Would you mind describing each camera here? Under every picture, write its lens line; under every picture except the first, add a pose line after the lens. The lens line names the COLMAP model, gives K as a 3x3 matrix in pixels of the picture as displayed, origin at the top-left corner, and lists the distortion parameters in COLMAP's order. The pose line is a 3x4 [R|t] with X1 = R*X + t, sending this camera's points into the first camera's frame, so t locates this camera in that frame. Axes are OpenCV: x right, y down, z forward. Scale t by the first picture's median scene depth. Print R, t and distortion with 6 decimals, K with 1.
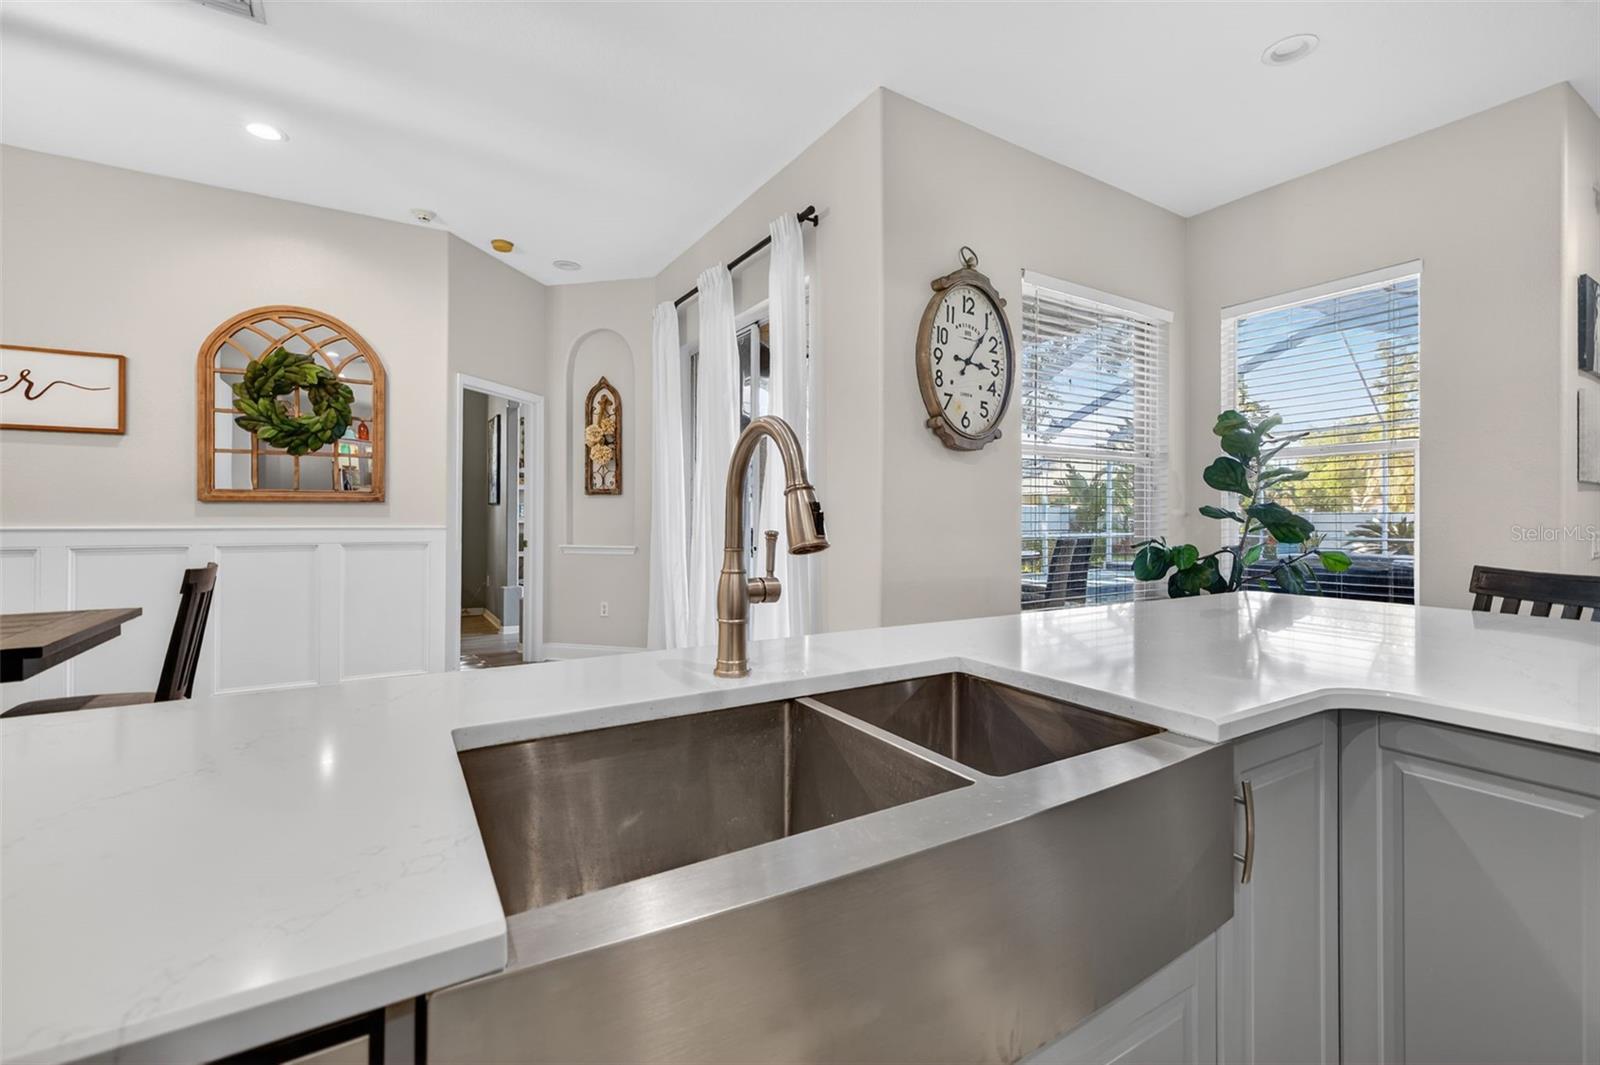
lens RADIAL K [[679.0, 0, 796.4], [0, 679.0, 510.2], [0, 0, 1]] dist [0.008293, -0.000370]
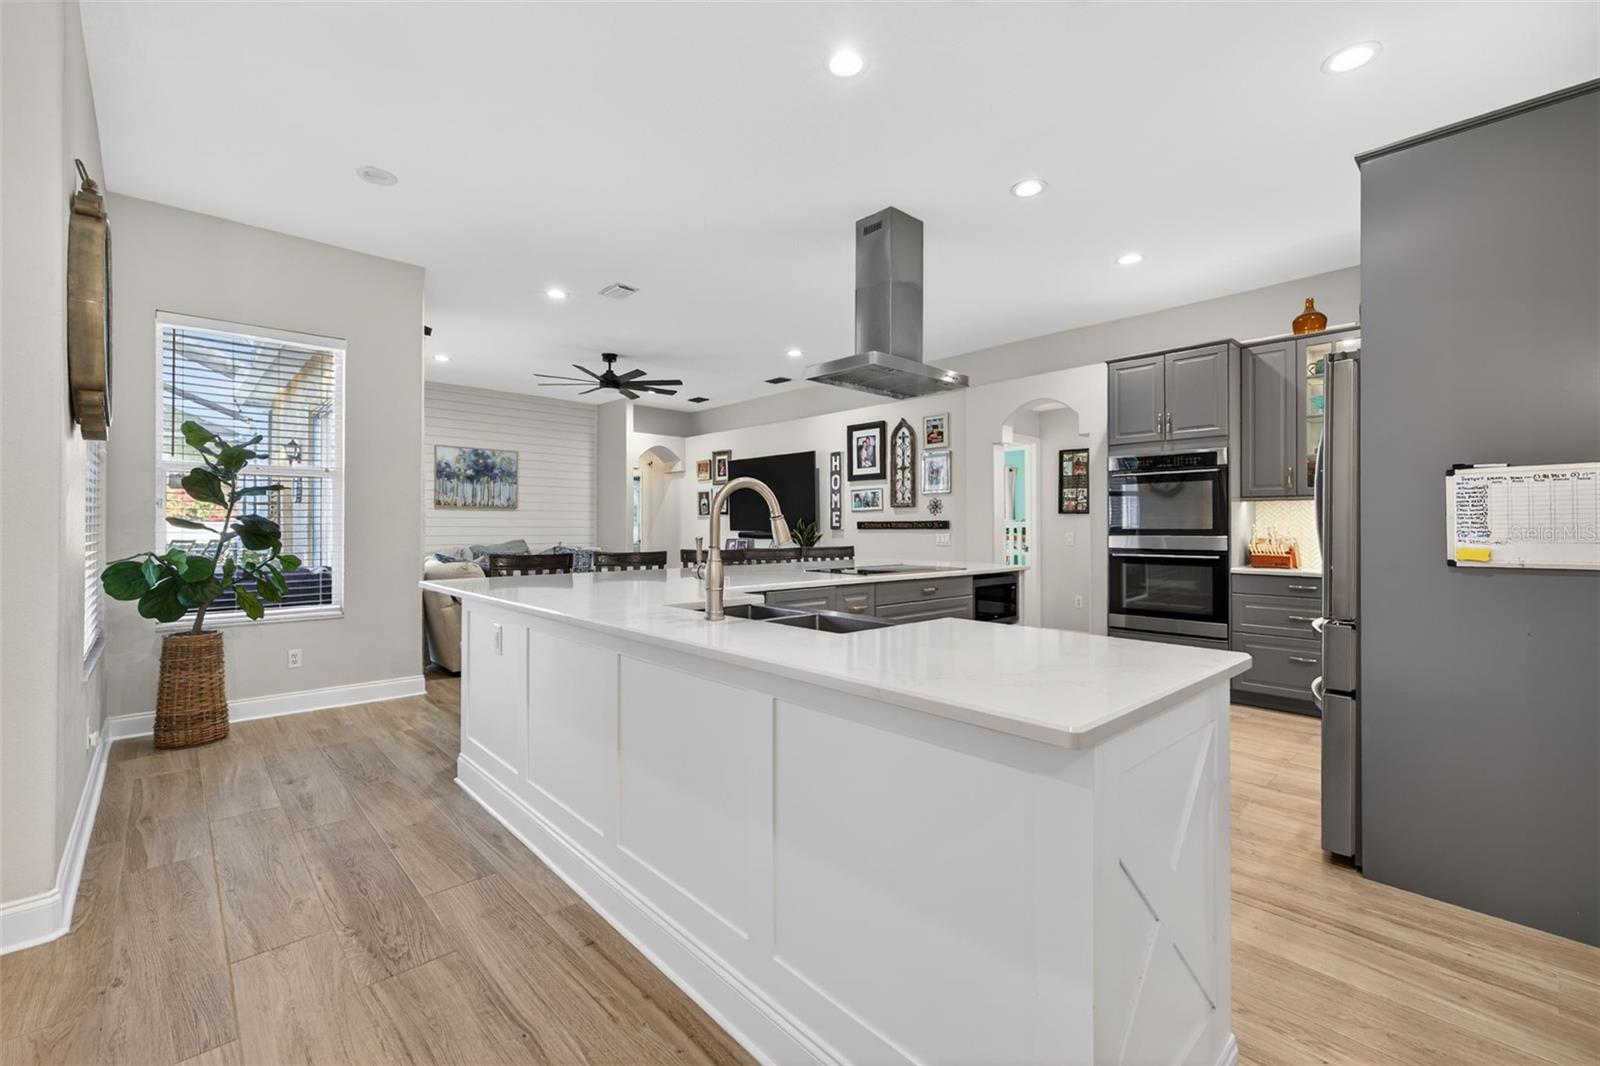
lens RADIAL K [[664.6, 0, 792.0], [0, 664.6, 529.0], [0, 0, 1]] dist [0.000131, -0.000421]
pose [[-0.190216, -0.007497, 0.981714, -0.522841], [-0.009633, 0.999937, 0.005770, -0.002996], [-0.981695, -0.008359, -0.190276, 0.322940]]
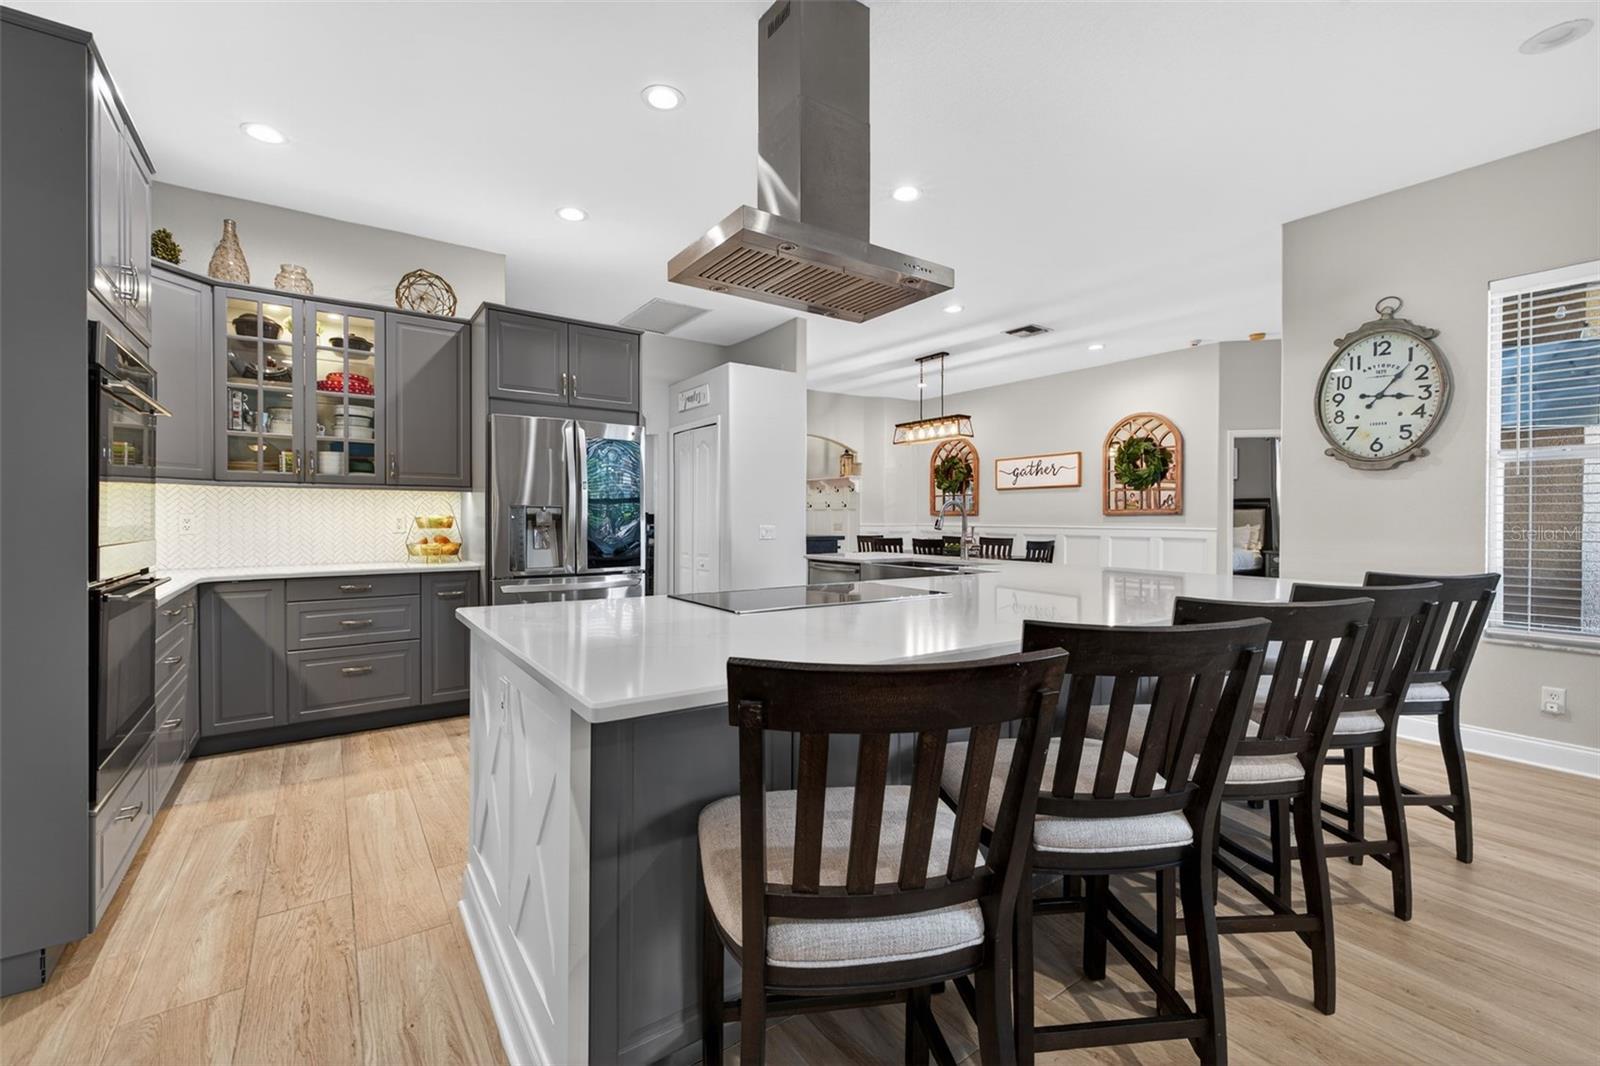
lens RADIAL K [[676.6, 0, 795.9], [0, 676.6, 519.1], [0, 0, 1]] dist [0.002764, 0.000303]
pose [[0.065681, -0.002019, -0.997839, 1.197278], [0.006194, 0.999980, -0.001616, -0.004250], [0.997821, -0.006074, 0.065692, -0.095960]]
